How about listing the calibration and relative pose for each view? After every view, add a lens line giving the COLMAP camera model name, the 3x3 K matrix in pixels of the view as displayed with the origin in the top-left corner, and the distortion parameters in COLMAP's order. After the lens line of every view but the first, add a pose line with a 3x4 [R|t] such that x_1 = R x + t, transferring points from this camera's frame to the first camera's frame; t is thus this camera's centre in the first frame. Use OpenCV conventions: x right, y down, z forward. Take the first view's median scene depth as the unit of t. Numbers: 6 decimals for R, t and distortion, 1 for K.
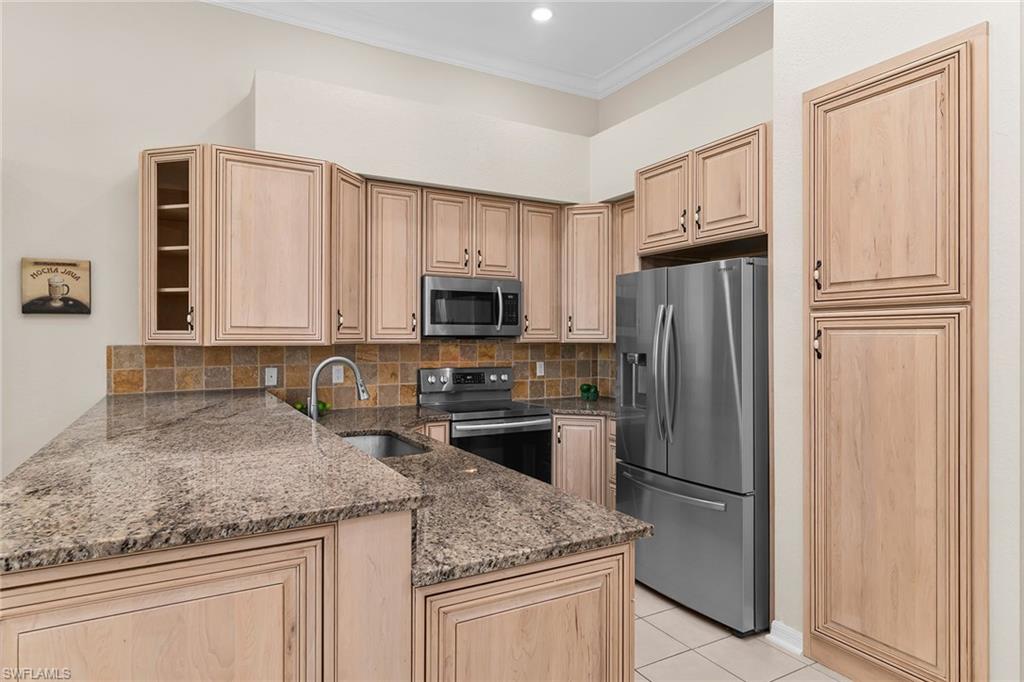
lens RADIAL K [[596.9, 0, 512.9], [0, 596.9, 337.1], [0, 0, 1]] dist [0.004982, 0.000514]
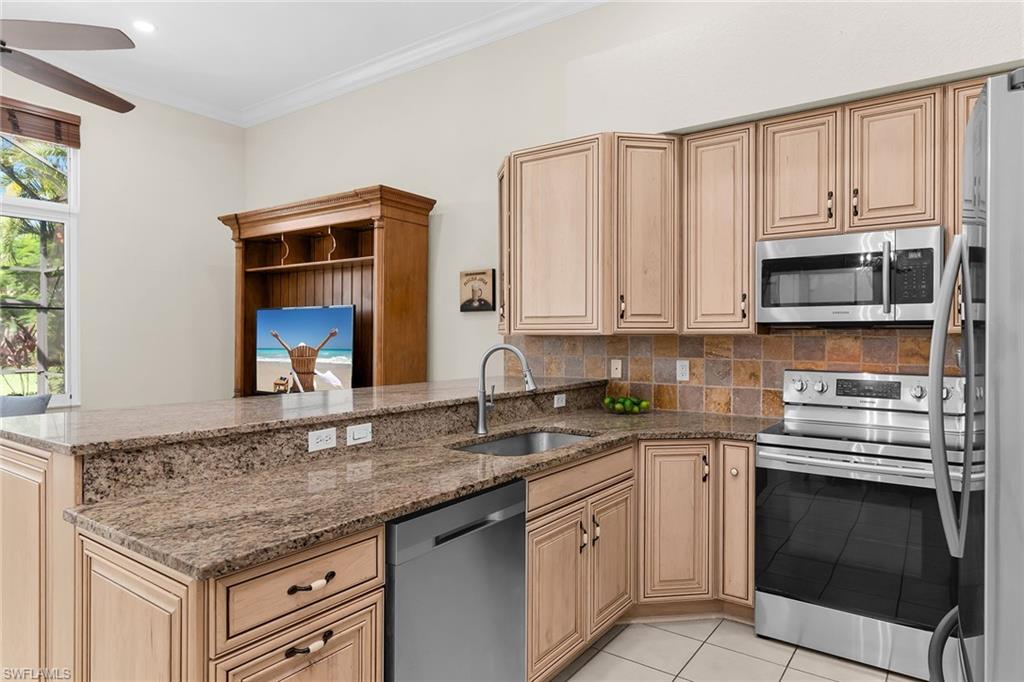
lens RADIAL K [[617.7, 0, 504.5], [0, 617.7, 341.4], [0, 0, 1]] dist [0.000711, 0.003629]
pose [[0.409549, 0.005692, -0.912270, 0.464404], [-0.002247, 0.999984, 0.005230, 0.018185], [0.912285, -0.000092, 0.409555, 0.453041]]
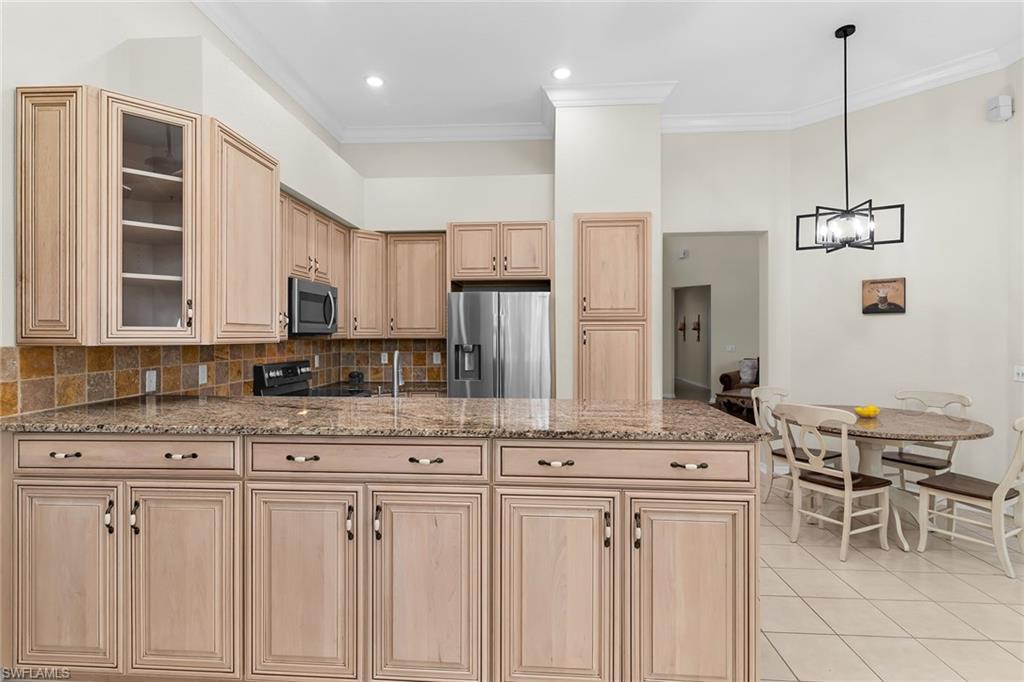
lens RADIAL K [[501.9, 0, 511.3], [0, 501.9, 335.1], [0, 0, 1]] dist [0.002407, 0.003092]
pose [[0.539754, -0.002084, 0.841820, -0.779886], [0.000634, 0.999998, 0.002070, -0.000574], [-0.841823, -0.000584, 0.539754, 0.194727]]
